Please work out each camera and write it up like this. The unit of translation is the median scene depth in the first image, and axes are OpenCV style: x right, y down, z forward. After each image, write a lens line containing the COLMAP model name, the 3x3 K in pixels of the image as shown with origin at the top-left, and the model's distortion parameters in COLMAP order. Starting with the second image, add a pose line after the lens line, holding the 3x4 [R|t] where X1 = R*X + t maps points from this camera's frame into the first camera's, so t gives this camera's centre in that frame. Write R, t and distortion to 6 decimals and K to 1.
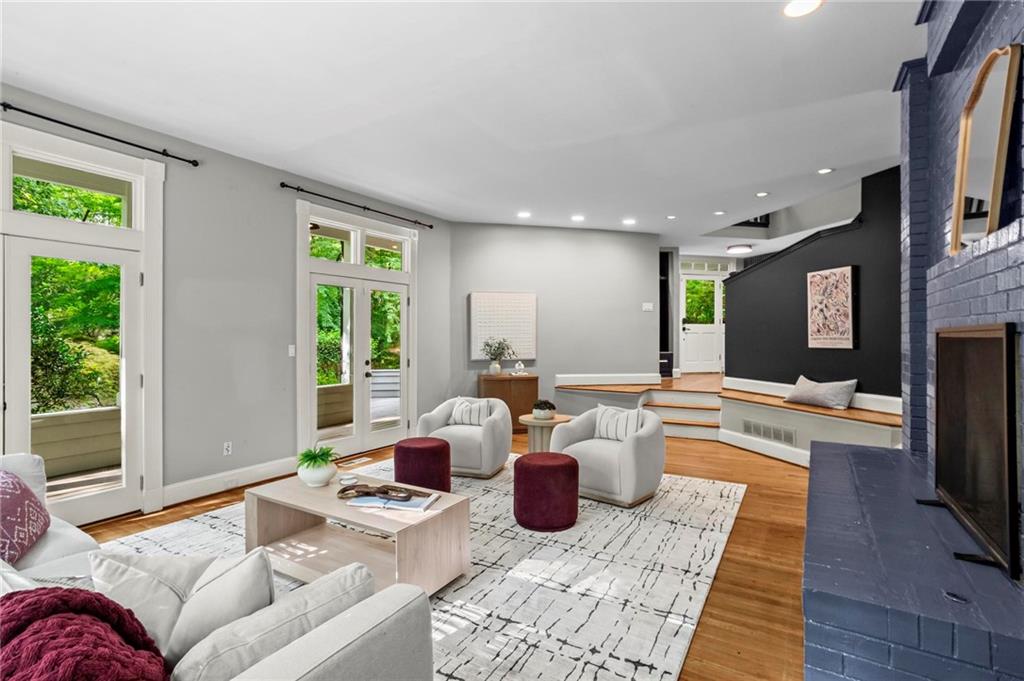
lens RADIAL K [[495.7, 0, 508.4], [0, 495.7, 337.9], [0, 0, 1]] dist [-0.039229, 0.019301]
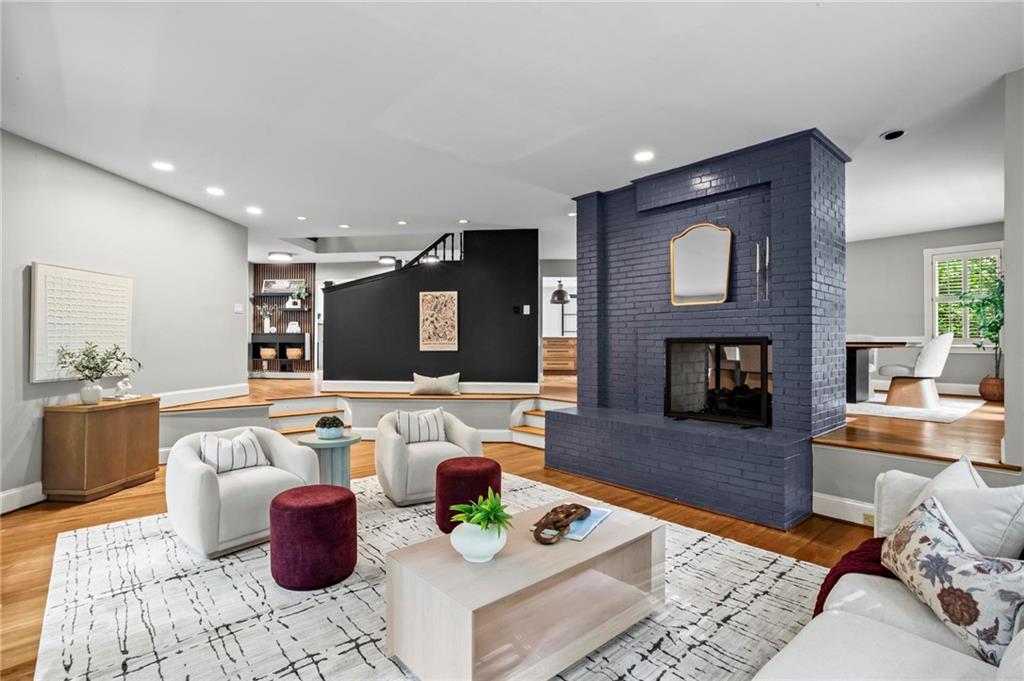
lens RADIAL K [[495.7, 0, 494.4], [0, 495.7, 334.4], [0, 0, 1]] dist [-0.039229, 0.019301]
pose [[0.331811, 0.018006, 0.943174, -0.544154], [0.002361, 0.999799, -0.019917, 0.003383], [-0.943343, 0.008835, 0.331701, 0.393250]]
